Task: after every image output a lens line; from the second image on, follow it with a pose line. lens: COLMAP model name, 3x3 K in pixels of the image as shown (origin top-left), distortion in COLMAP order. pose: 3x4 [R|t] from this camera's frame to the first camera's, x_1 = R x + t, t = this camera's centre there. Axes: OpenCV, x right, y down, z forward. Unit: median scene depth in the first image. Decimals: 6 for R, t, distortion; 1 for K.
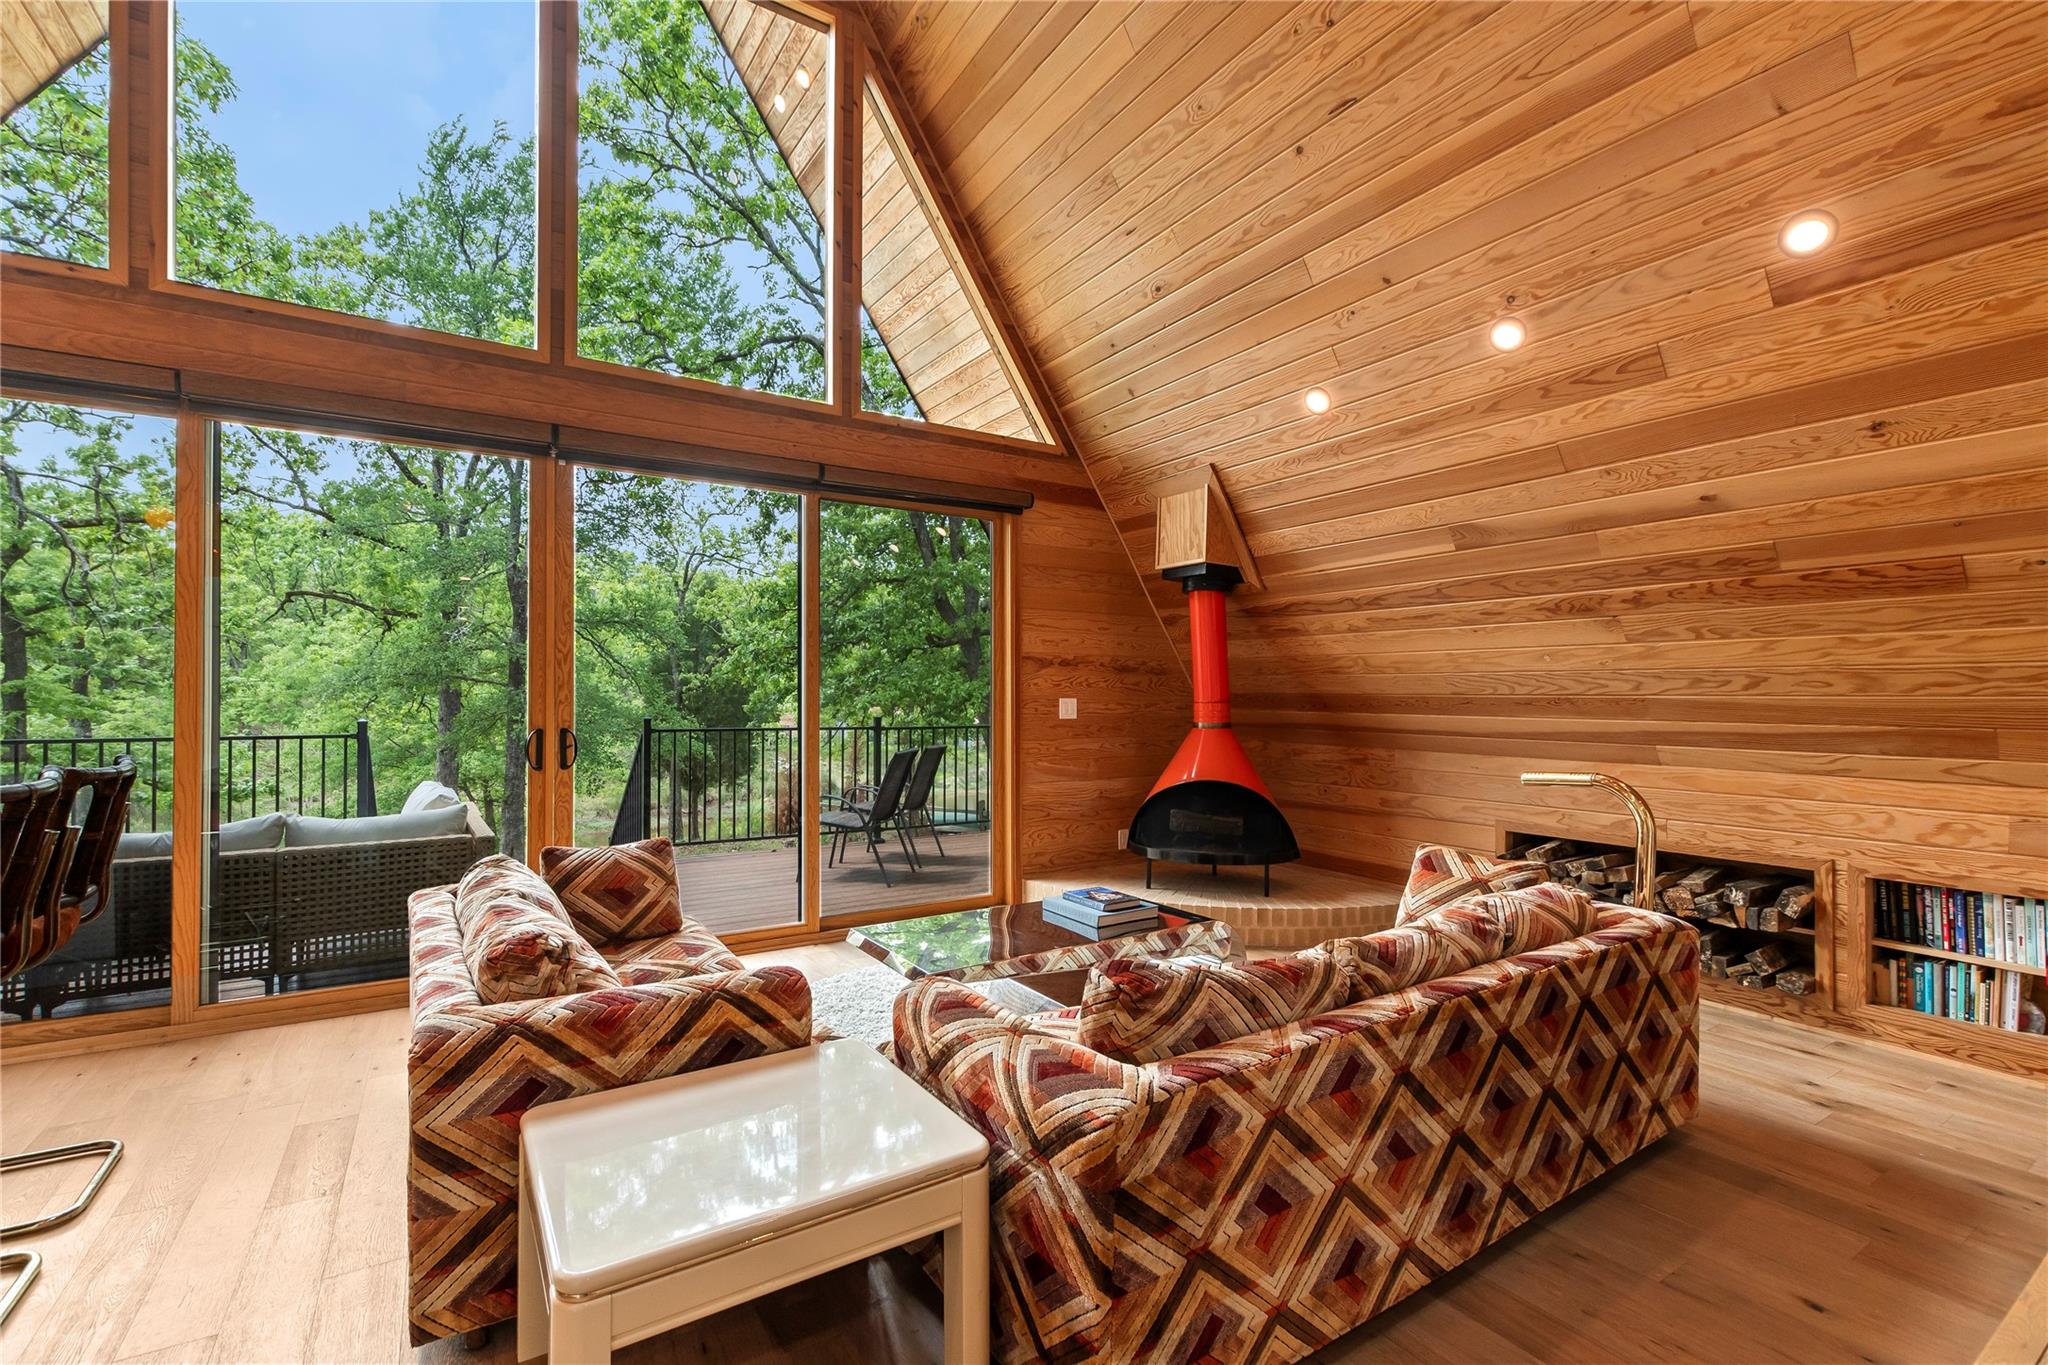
lens RADIAL K [[886.9, 0, 1030.3], [0, 886.9, 693.2], [0, 0, 1]] dist [0.005108, -0.001245]
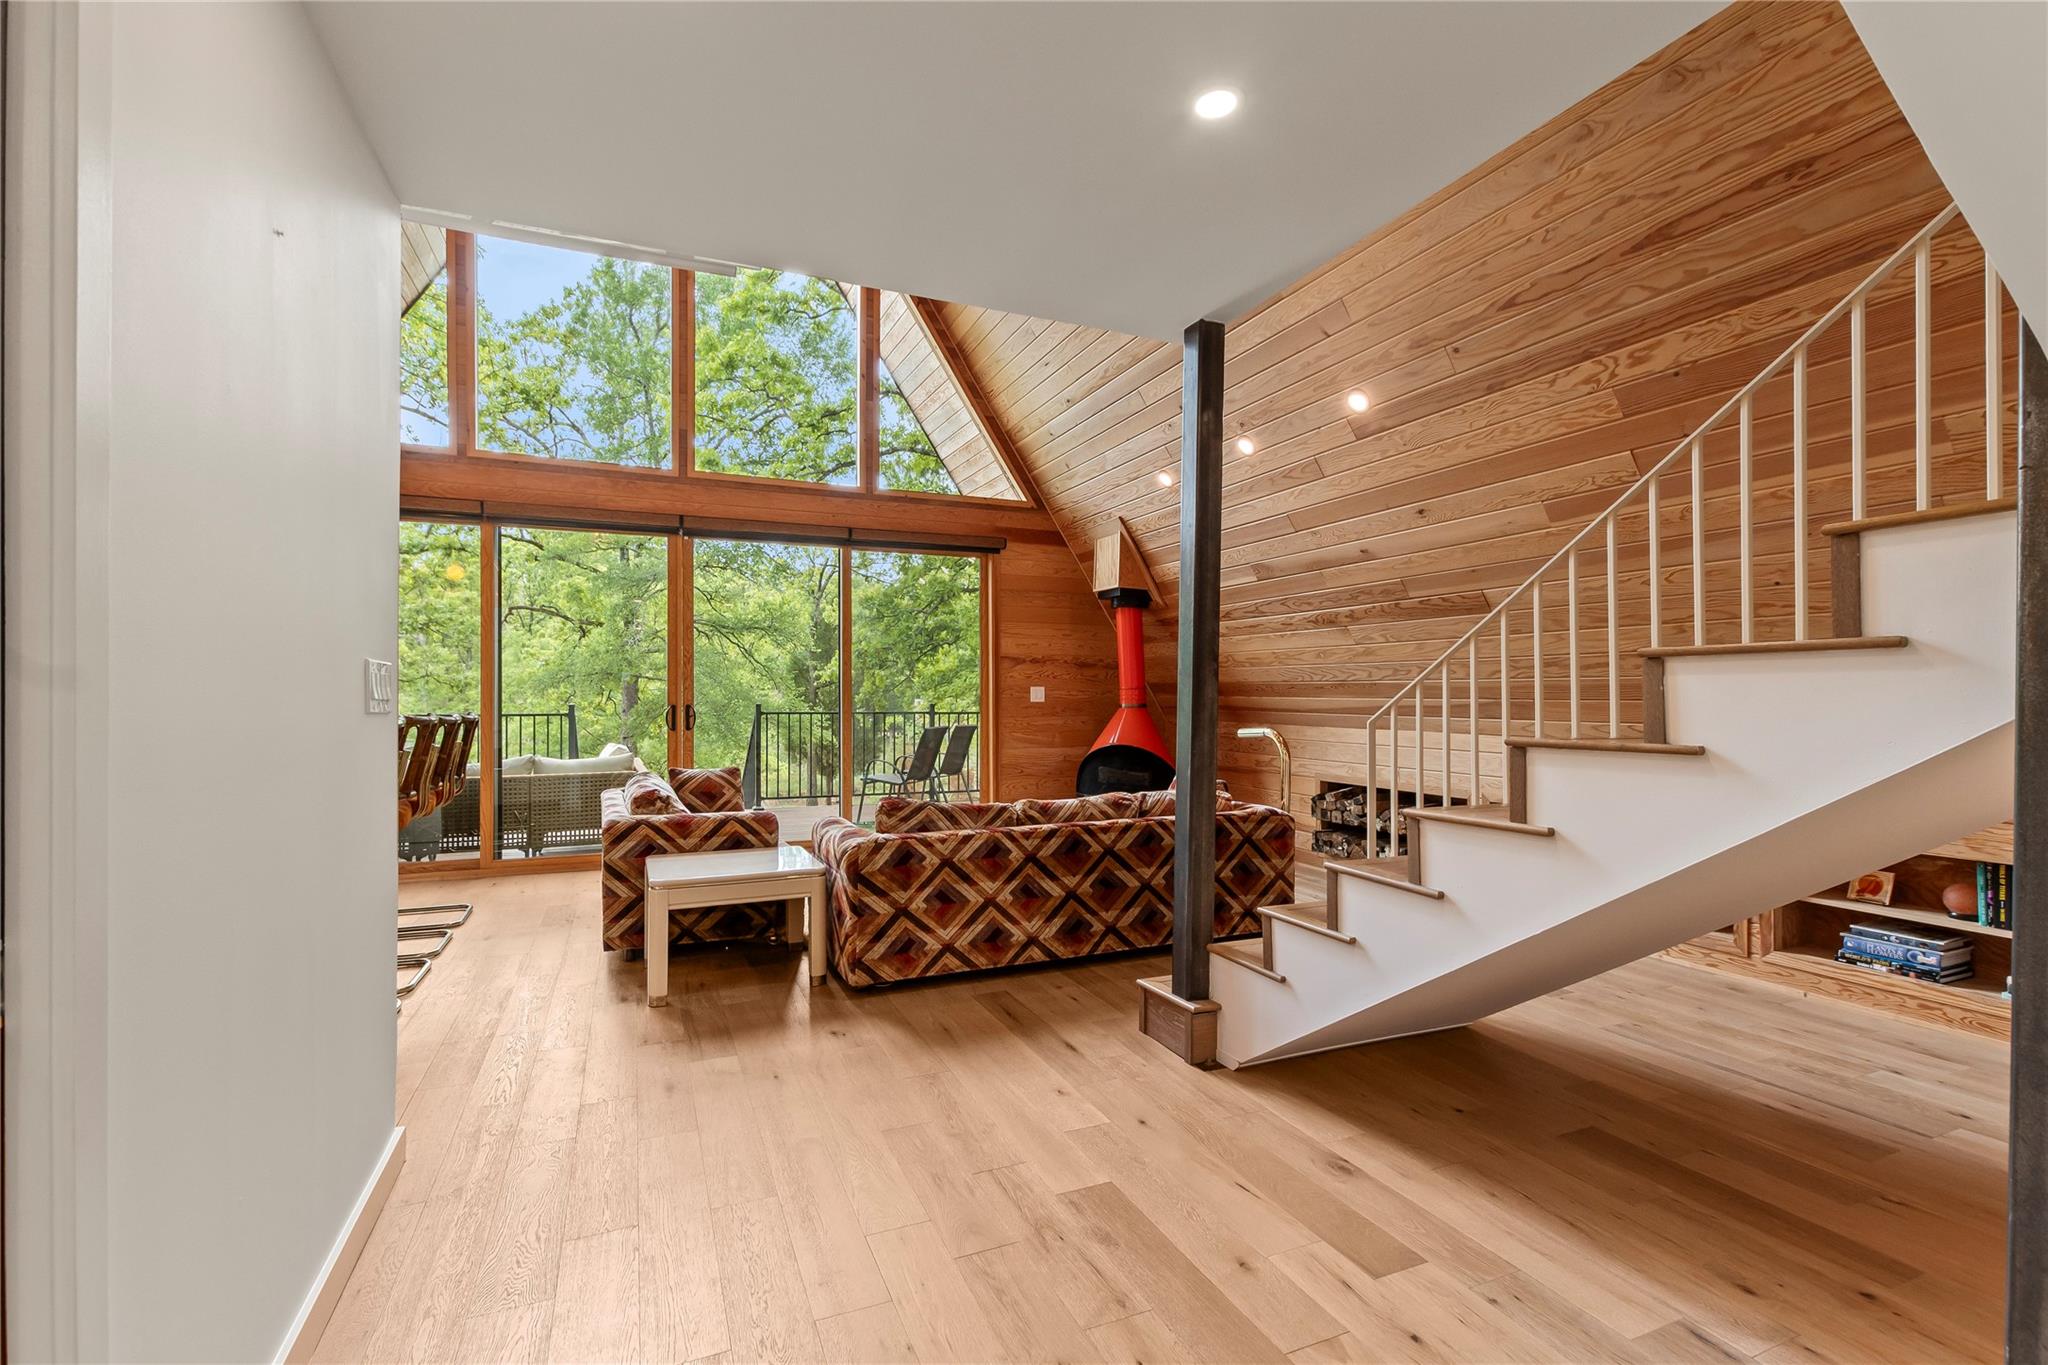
lens RADIAL K [[886.9, 0, 1013.7], [0, 886.9, 698.9], [0, 0, 1]] dist [0.005108, -0.001245]
pose [[0.985133, -0.000739, -0.171790, 0.392165], [0.002569, 0.999942, 0.010431, 0.016944], [0.171772, -0.010717, 0.985078, -0.566669]]
